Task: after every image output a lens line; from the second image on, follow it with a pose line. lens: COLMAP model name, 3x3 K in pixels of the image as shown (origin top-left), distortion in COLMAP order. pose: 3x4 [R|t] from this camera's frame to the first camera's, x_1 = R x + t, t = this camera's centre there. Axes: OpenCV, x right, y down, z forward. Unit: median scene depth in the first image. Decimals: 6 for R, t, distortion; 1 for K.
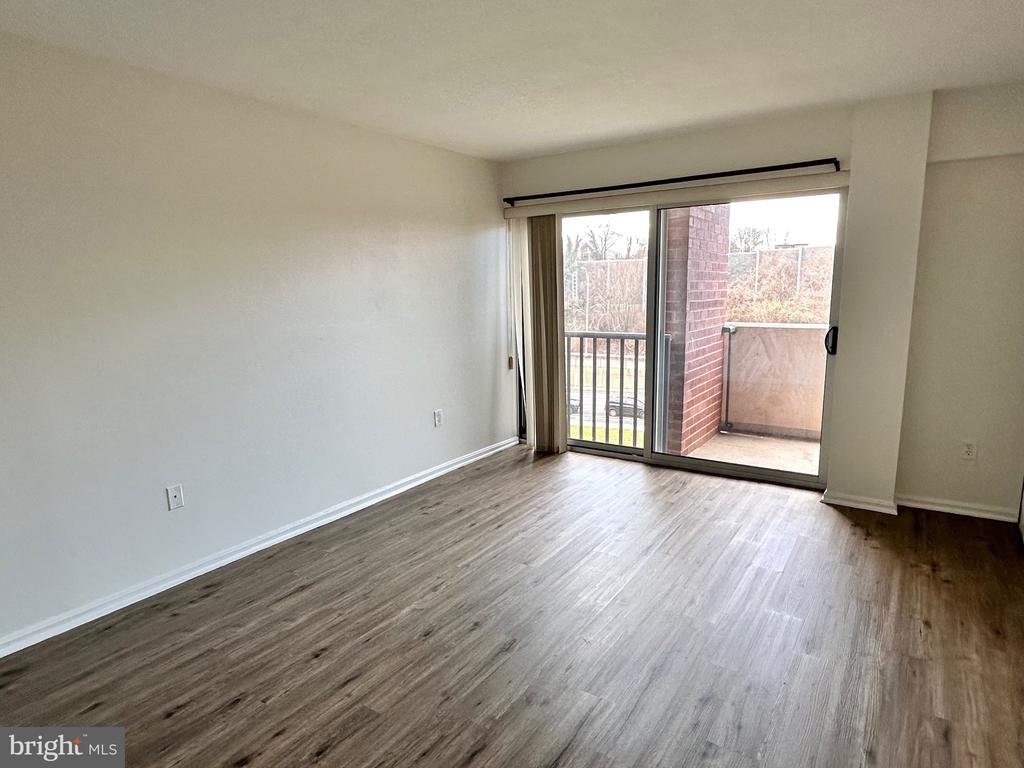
lens RADIAL K [[598.8, 0, 520.2], [0, 598.8, 393.6], [0, 0, 1]] dist [0.001207, 0.002624]
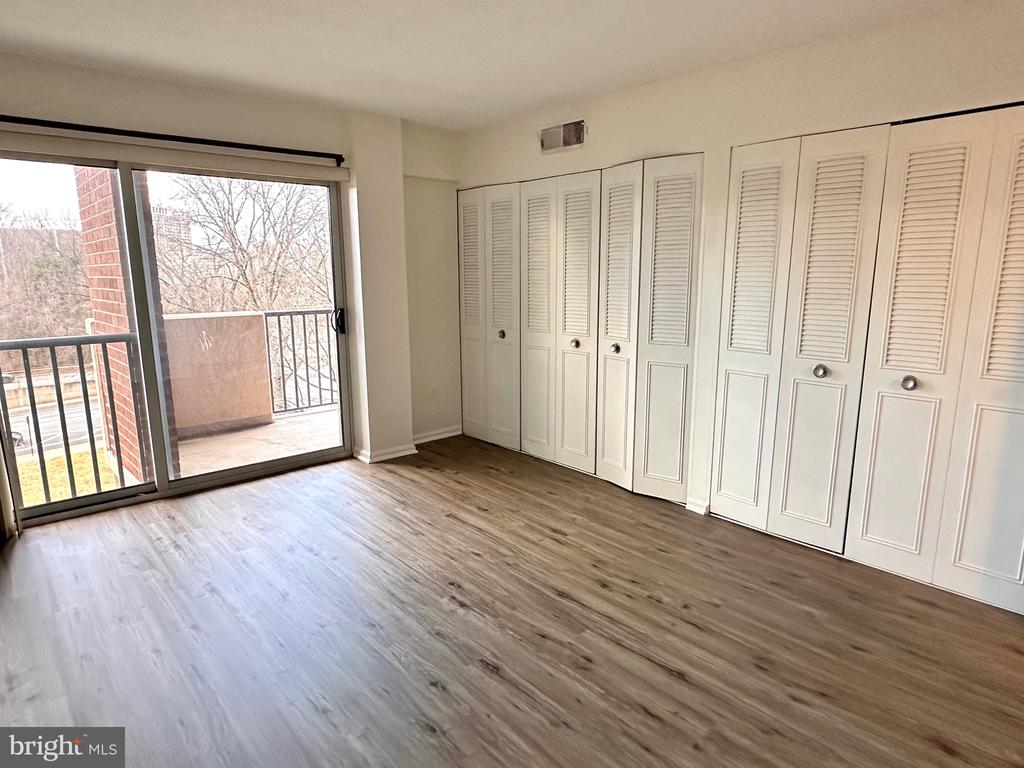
lens RADIAL K [[616.2, 0, 507.2], [0, 616.2, 388.2], [0, 0, 1]] dist [0.000693, -0.002327]
pose [[0.254760, -0.169400, 0.952051, -0.529230], [0.169362, 0.977135, 0.128544, -0.064179], [-0.952058, 0.128493, 0.277625, 0.431162]]
